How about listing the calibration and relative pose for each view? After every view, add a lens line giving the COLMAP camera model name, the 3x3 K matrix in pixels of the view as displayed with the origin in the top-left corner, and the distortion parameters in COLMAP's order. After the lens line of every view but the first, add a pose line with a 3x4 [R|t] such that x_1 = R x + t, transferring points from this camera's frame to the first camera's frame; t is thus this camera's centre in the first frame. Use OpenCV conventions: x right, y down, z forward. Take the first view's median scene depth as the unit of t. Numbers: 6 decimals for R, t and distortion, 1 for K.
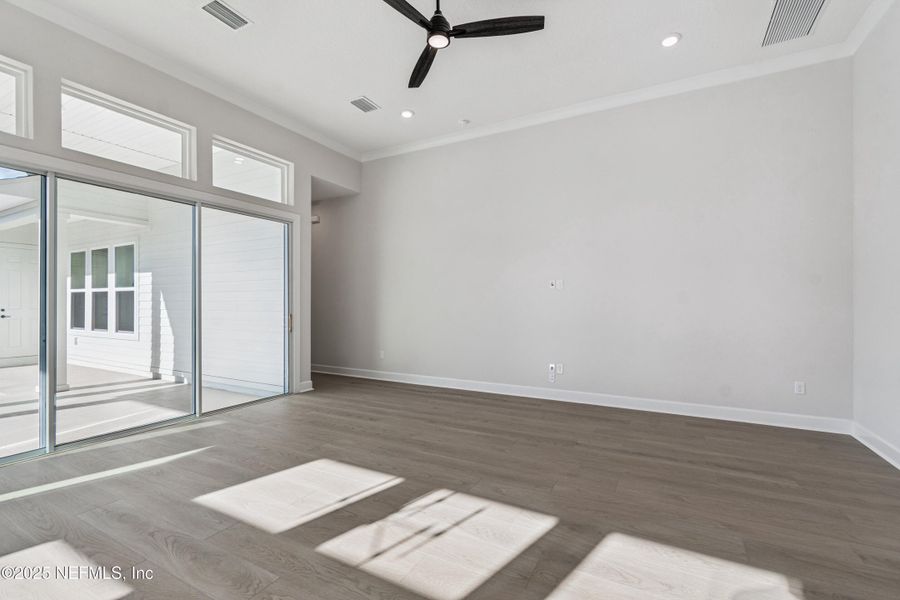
lens RADIAL K [[398.7, 0, 450.7], [0, 398.7, 297.2], [0, 0, 1]] dist [0.003251, -0.001307]
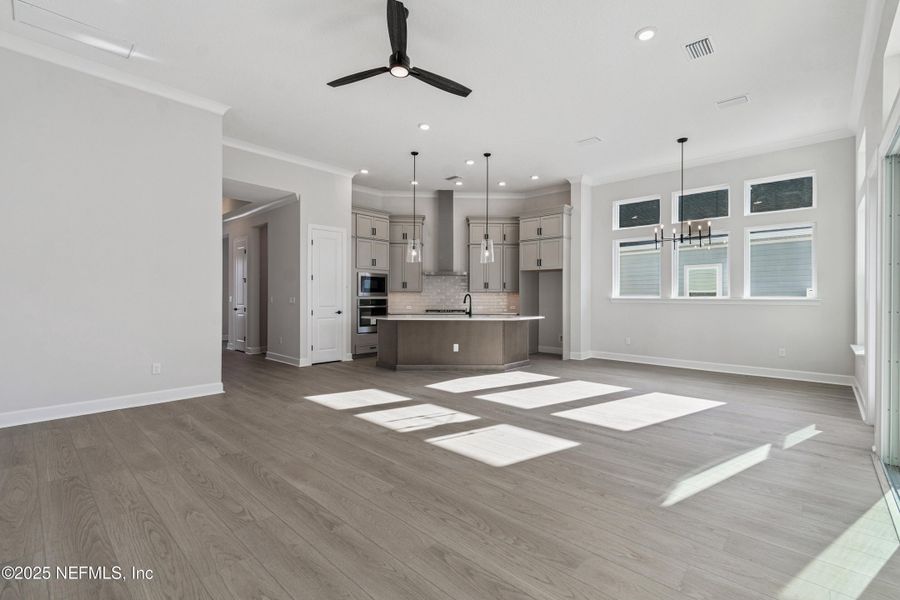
lens RADIAL K [[398.7, 0, 451.1], [0, 398.7, 297.0], [0, 0, 1]] dist [0.003251, -0.001307]
pose [[-0.972595, -0.002101, 0.232497, -0.458163], [-0.005553, 0.999884, -0.014194, 0.028737], [-0.232440, -0.015096, -0.972494, 2.115550]]
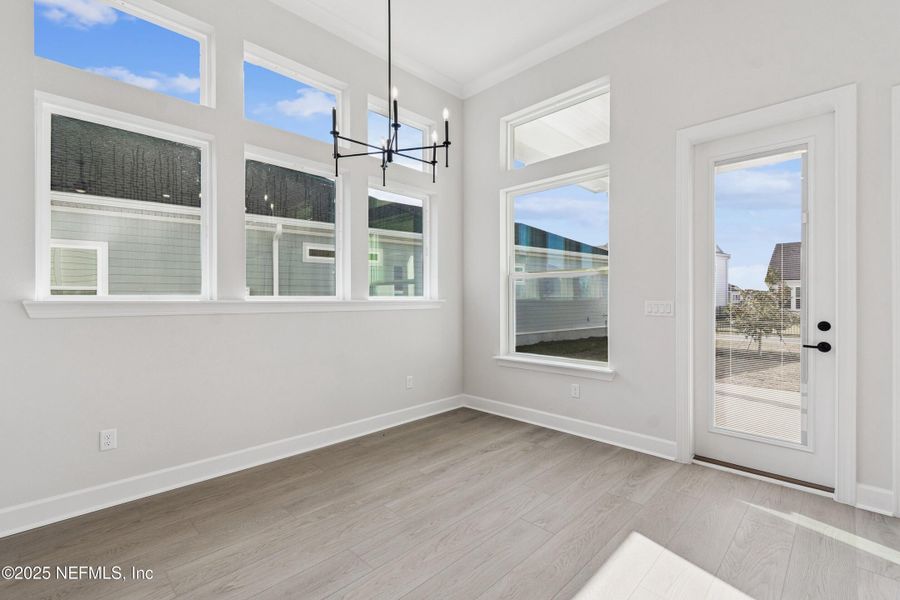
lens RADIAL K [[398.7, 0, 457.9], [0, 398.7, 299.2], [0, 0, 1]] dist [0.003251, -0.001307]
pose [[-0.261273, 0.002383, -0.965262, -0.375560], [0.014734, 0.999890, -0.001519, -0.000283], [0.965153, -0.014619, -0.261279, 0.129808]]
